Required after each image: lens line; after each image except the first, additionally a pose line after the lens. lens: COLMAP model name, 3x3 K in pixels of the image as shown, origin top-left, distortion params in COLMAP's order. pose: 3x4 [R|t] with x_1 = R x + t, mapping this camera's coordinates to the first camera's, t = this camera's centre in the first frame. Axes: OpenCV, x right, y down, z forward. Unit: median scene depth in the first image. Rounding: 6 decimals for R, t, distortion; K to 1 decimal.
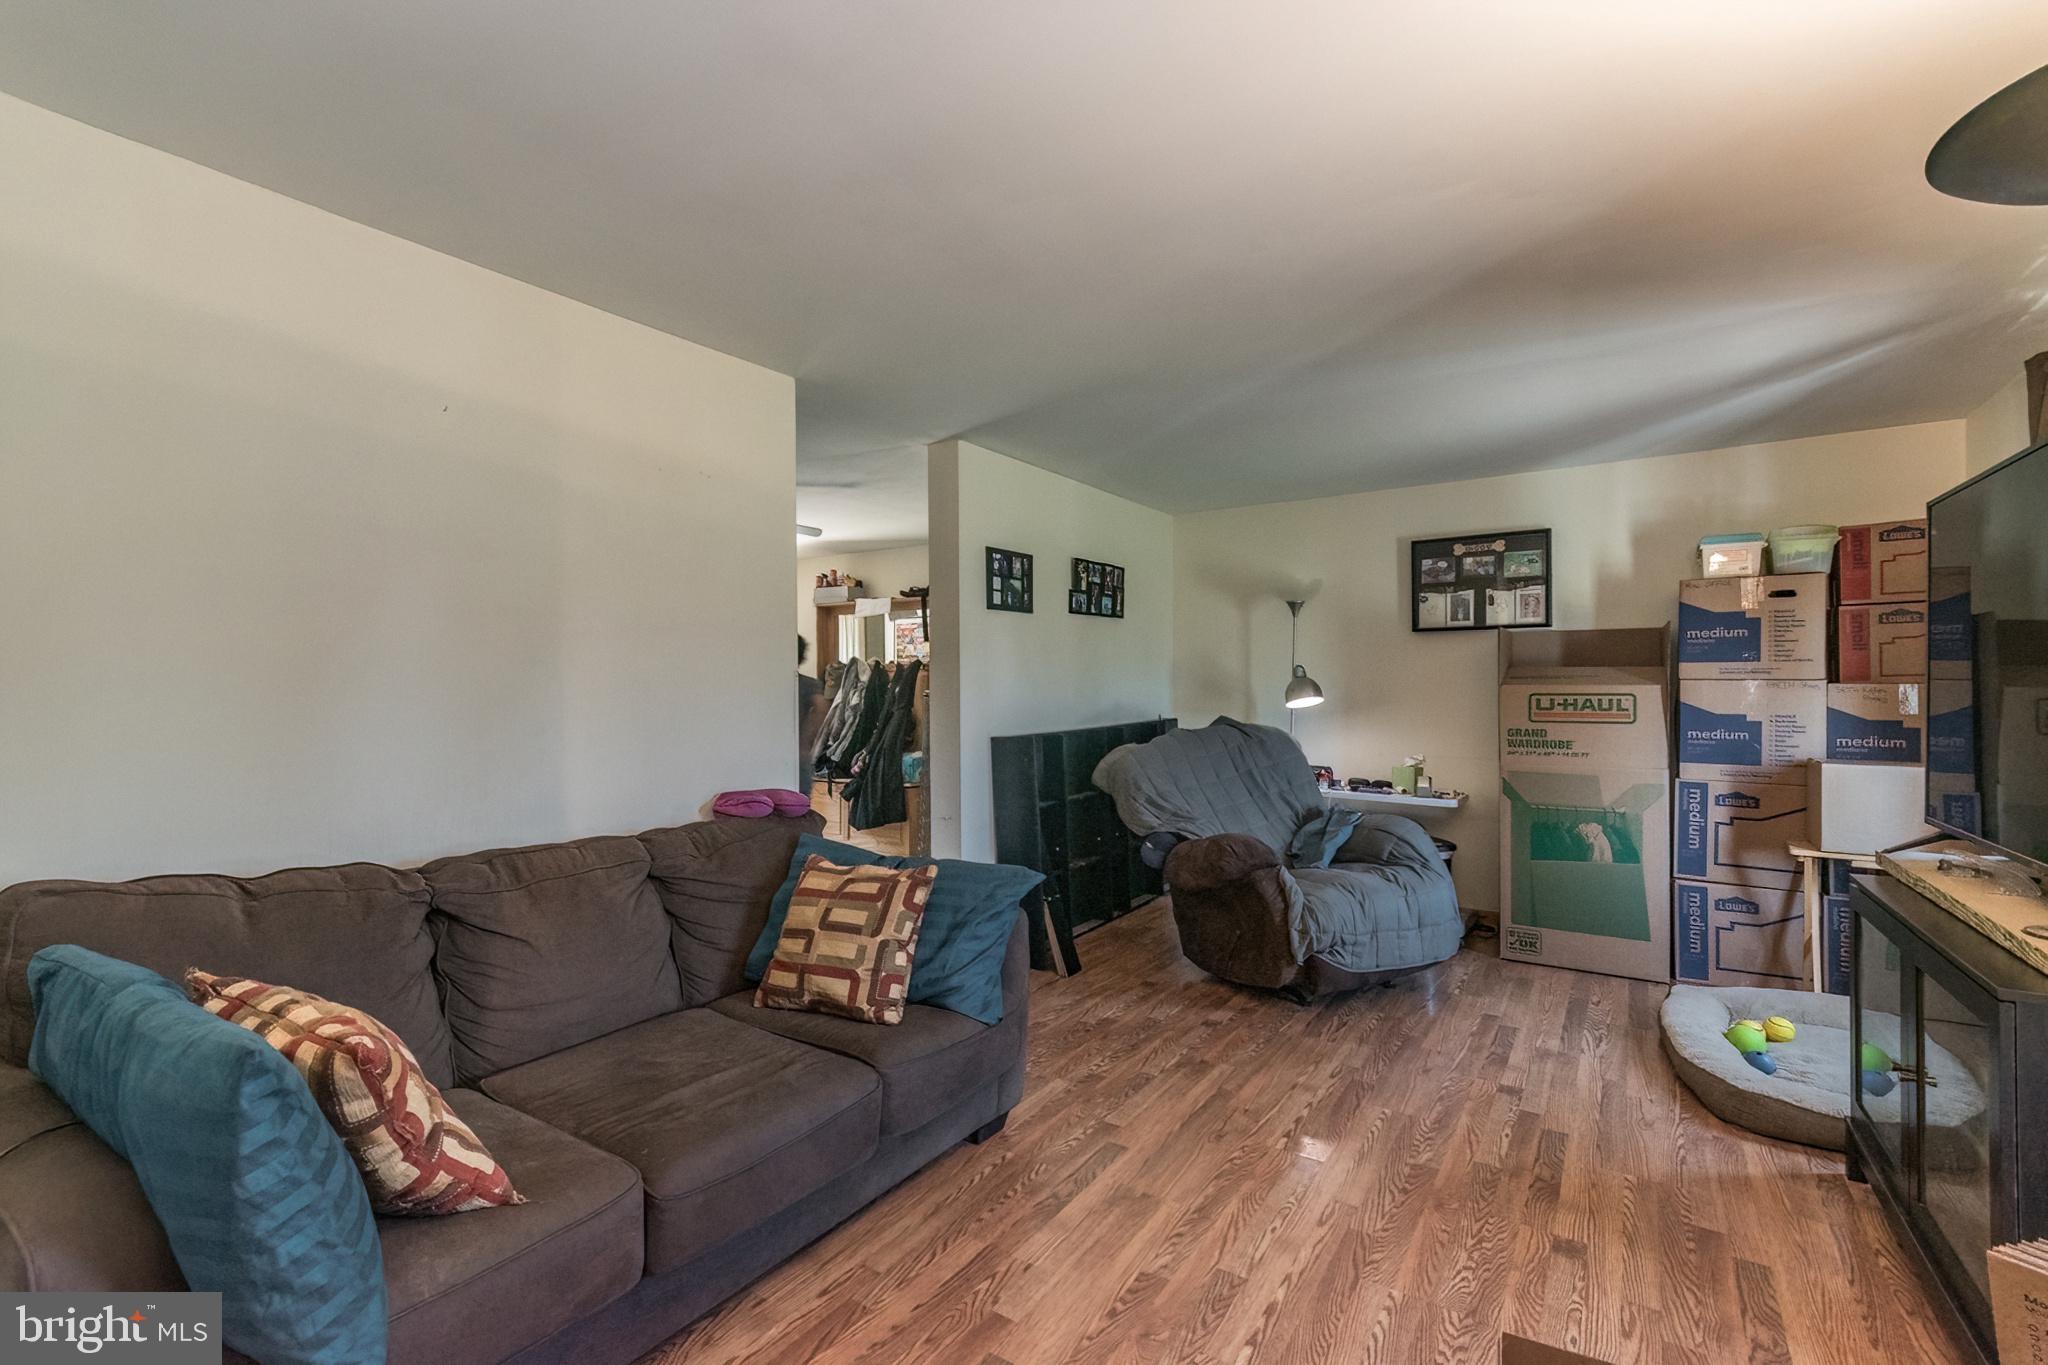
lens RADIAL K [[907.7, 0, 1023.6], [0, 907.7, 701.7], [0, 0, 1]] dist [0.004305, 0.000829]
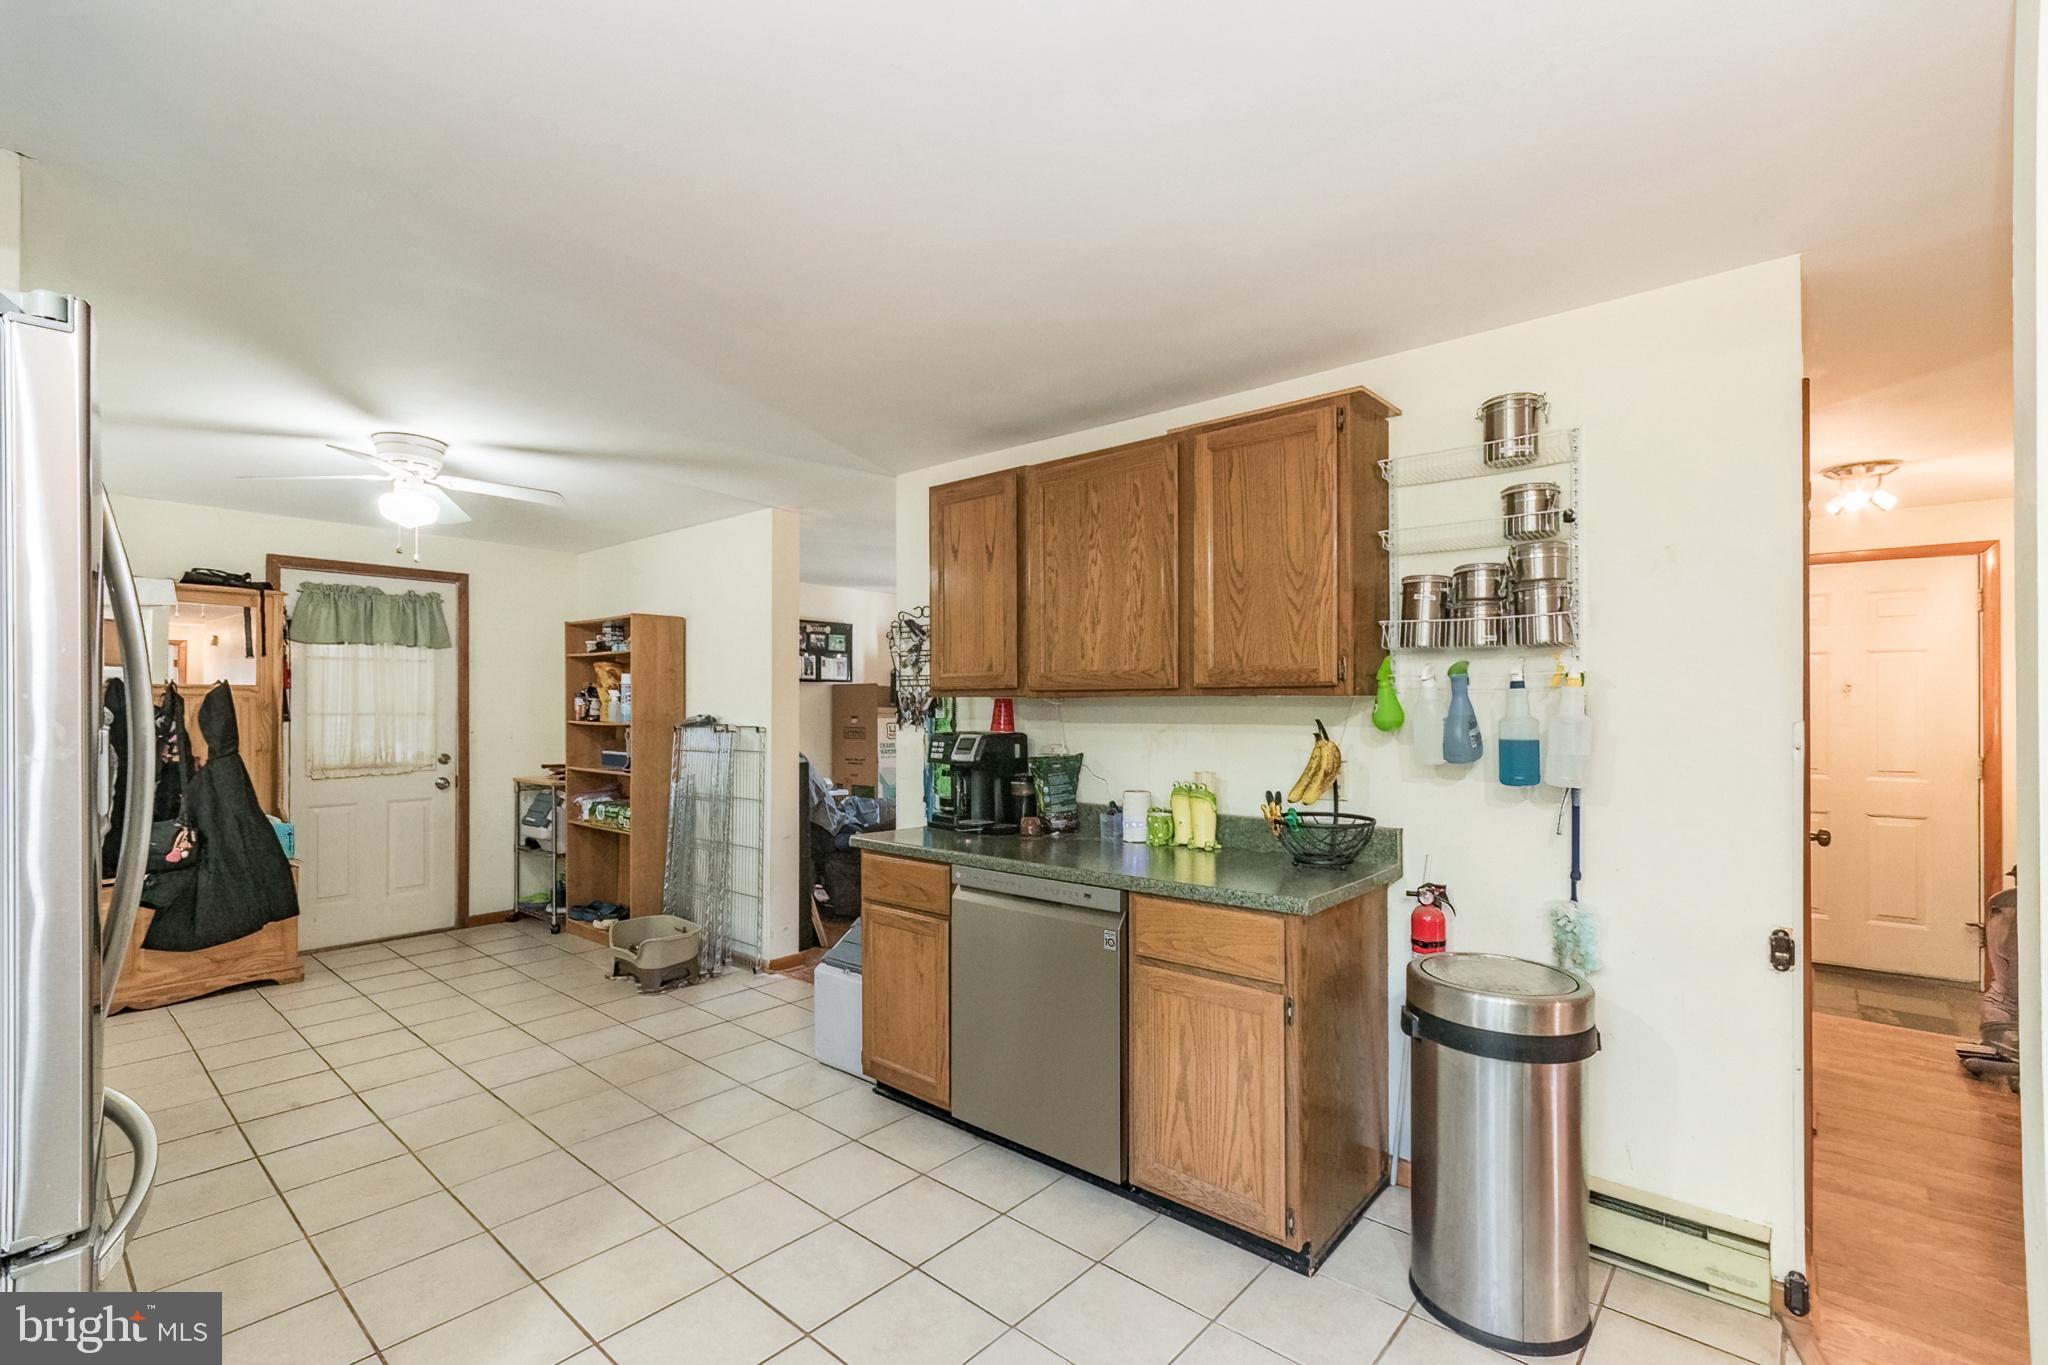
lens RADIAL K [[914.9, 0, 1020.6], [0, 914.9, 706.6], [0, 0, 1]] dist [0.003905, 0.000793]
pose [[0.101689, 0.006067, 0.994798, -1.259960], [0.012166, 0.999899, -0.007342, -0.025346], [-0.994742, 0.012850, 0.101605, 0.605610]]
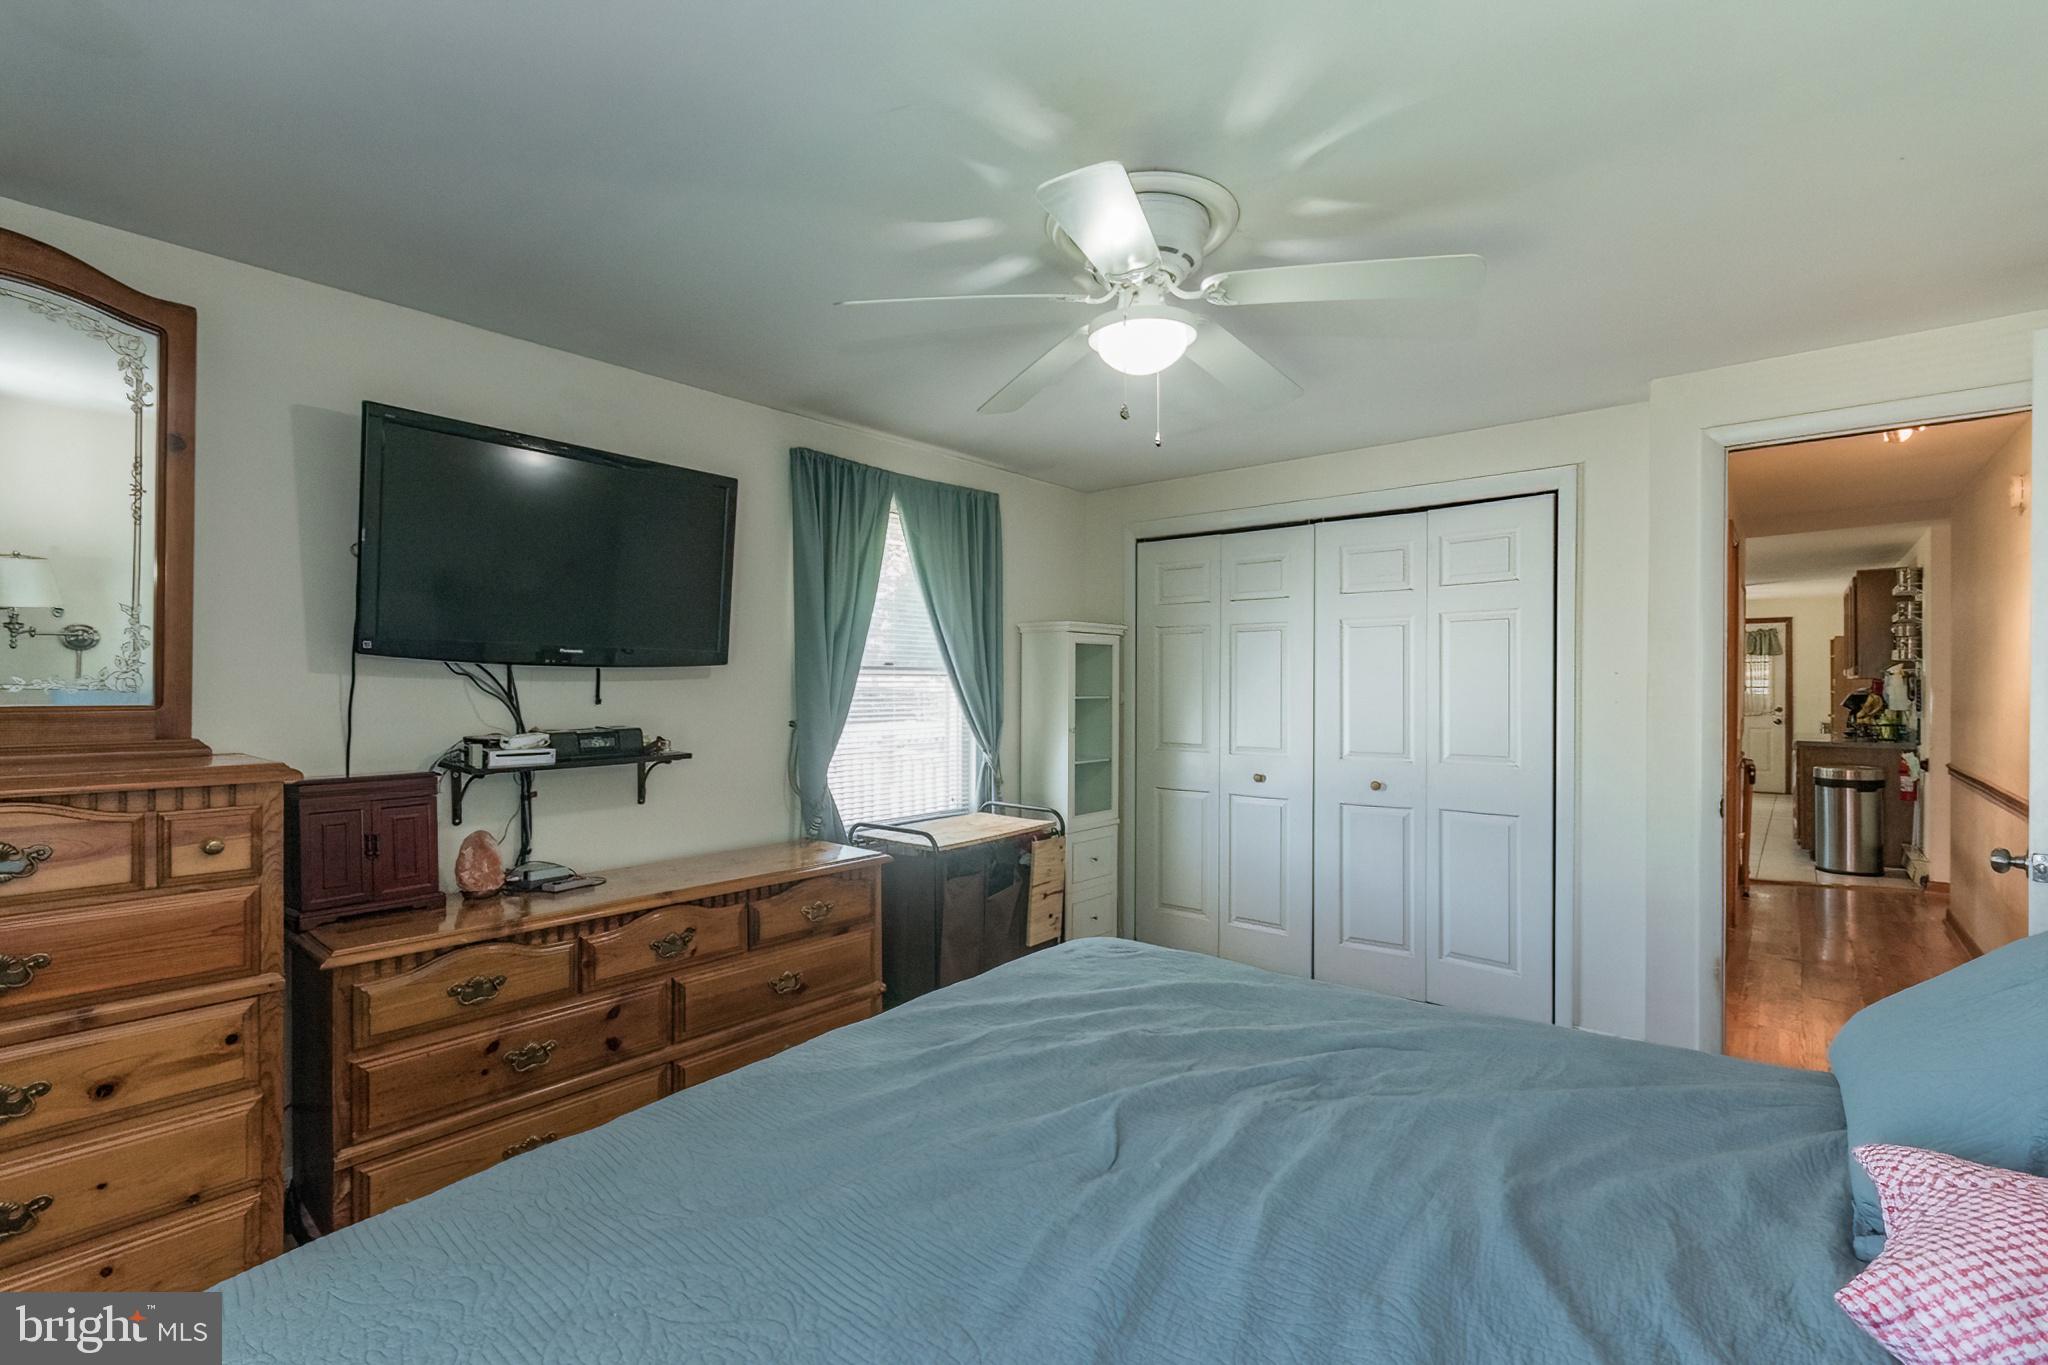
lens RADIAL K [[907.7, 0, 1023.6], [0, 907.7, 701.7], [0, 0, 1]] dist [0.004305, 0.000829]
pose [[0.996566, 0.000876, -0.082802, -2.060948], [-0.000877, 1.000000, 0.000020, 0.011659], [0.082802, 0.000052, 0.996566, -1.394475]]
